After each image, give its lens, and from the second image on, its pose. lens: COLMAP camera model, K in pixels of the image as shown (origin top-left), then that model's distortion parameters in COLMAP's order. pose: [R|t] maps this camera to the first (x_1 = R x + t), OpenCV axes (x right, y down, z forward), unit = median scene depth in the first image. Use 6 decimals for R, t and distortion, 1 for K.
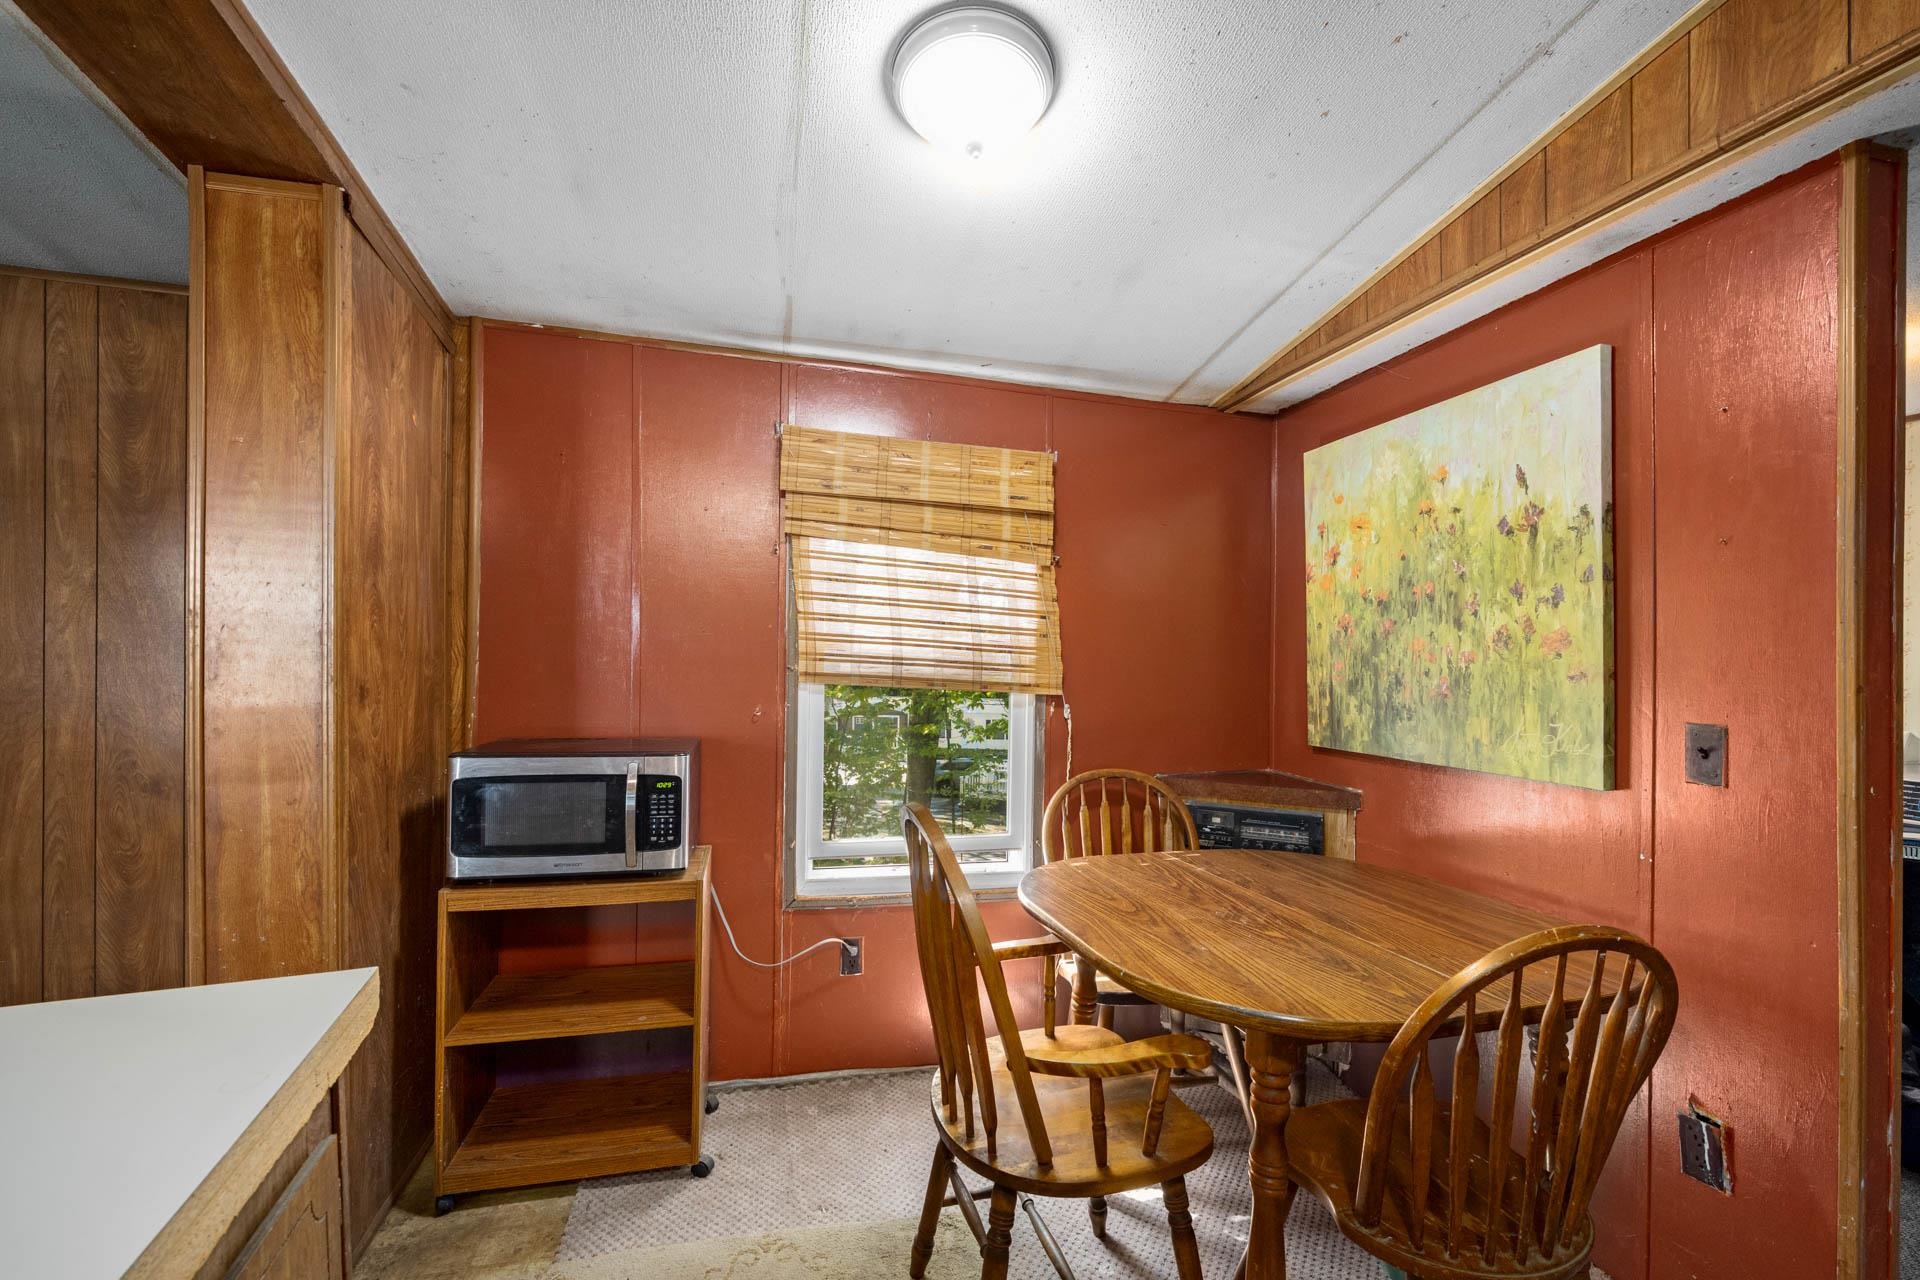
lens RADIAL K [[815.8, 0, 961.5], [0, 815.8, 658.2], [0, 0, 1]] dist [0.000720, 0.000028]
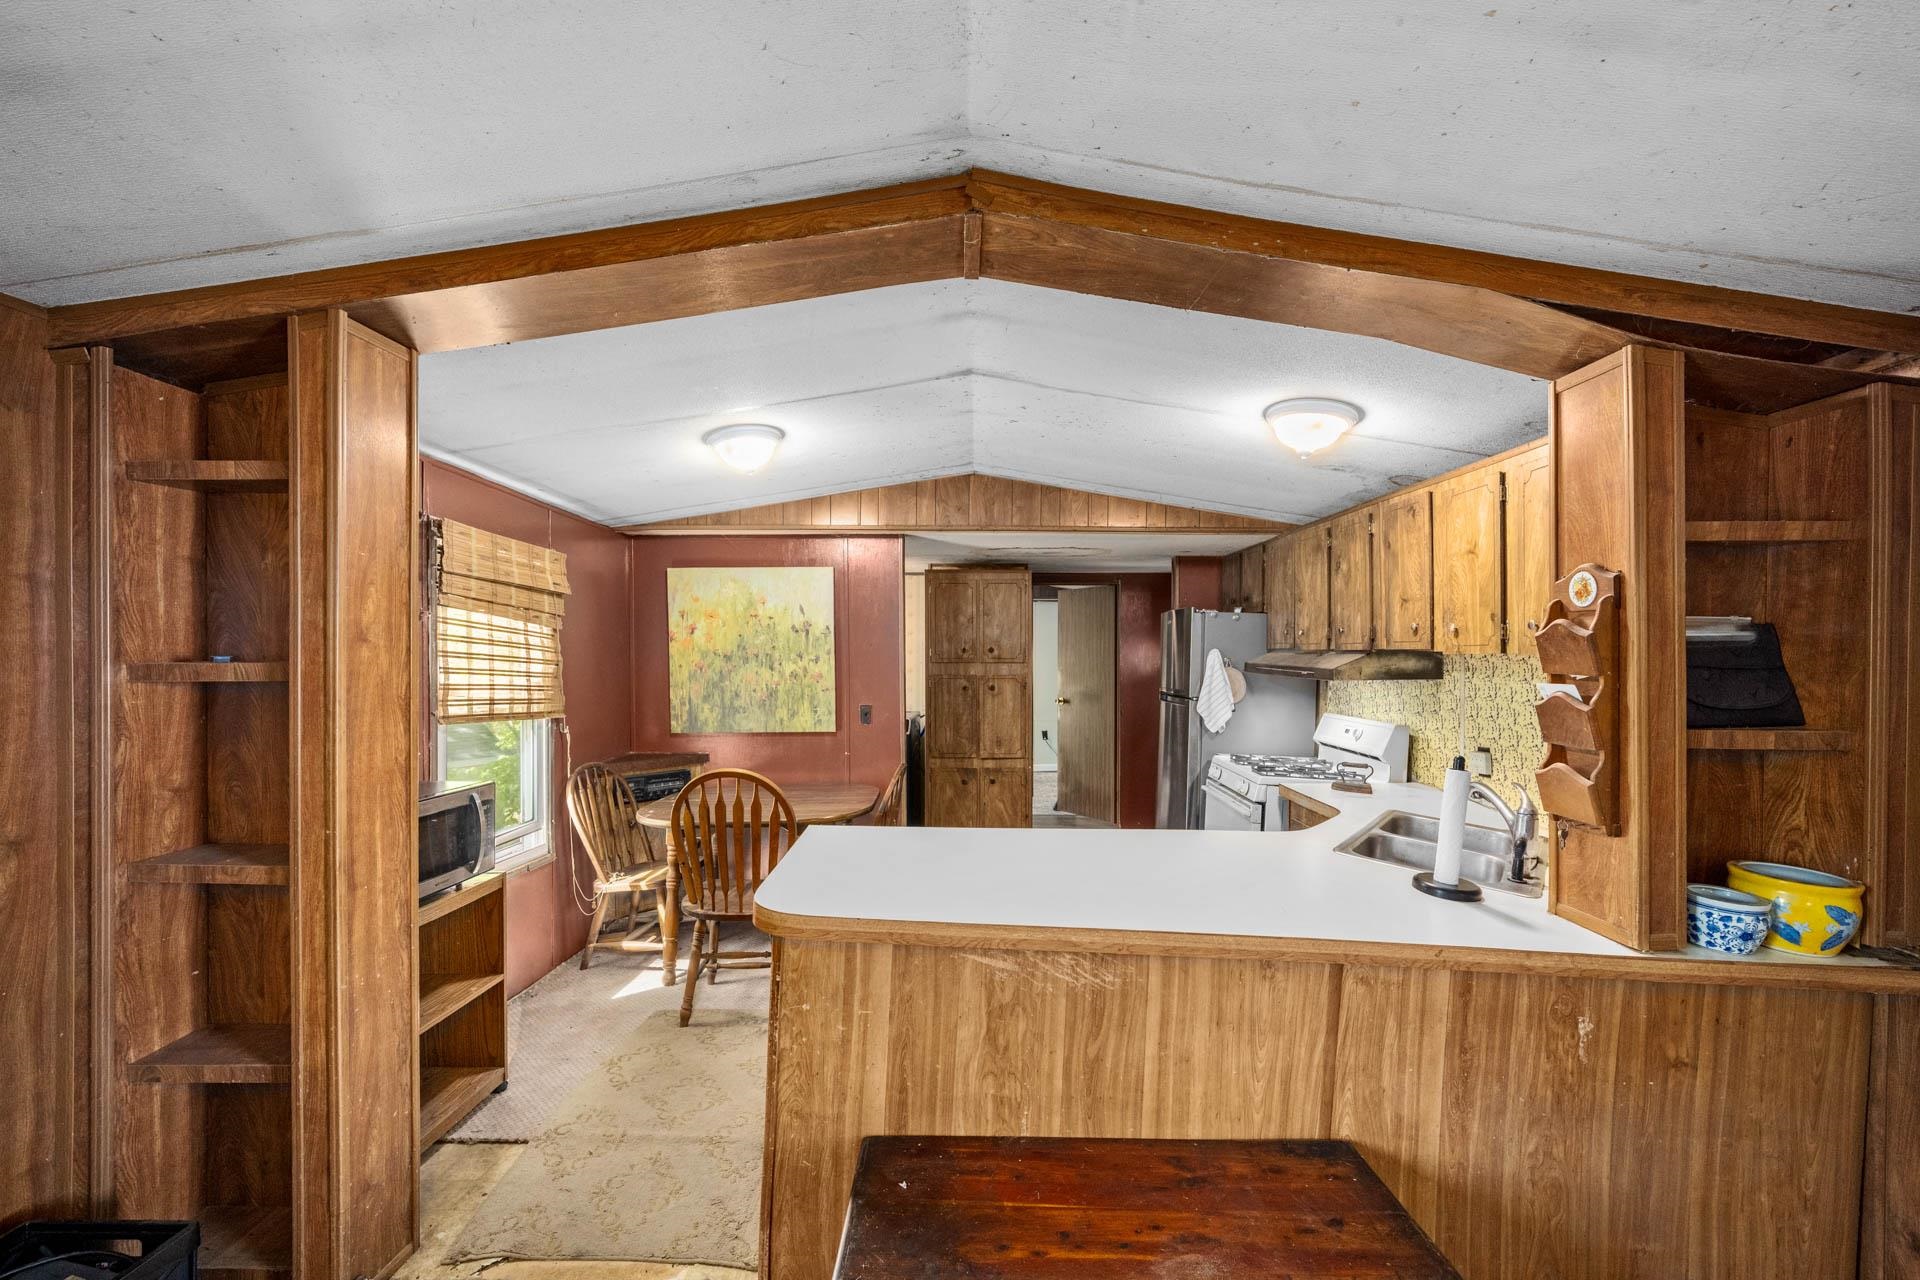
lens RADIAL K [[782.6, 0, 960.0], [0, 782.6, 640.0], [0, 0, 1]] dist [-0.000129, -0.000013]
pose [[0.269485, 0.005953, 0.962986, -1.132671], [0.007822, 0.999934, -0.008371, -0.083061], [-0.962973, 0.009789, 0.269421, -0.073280]]
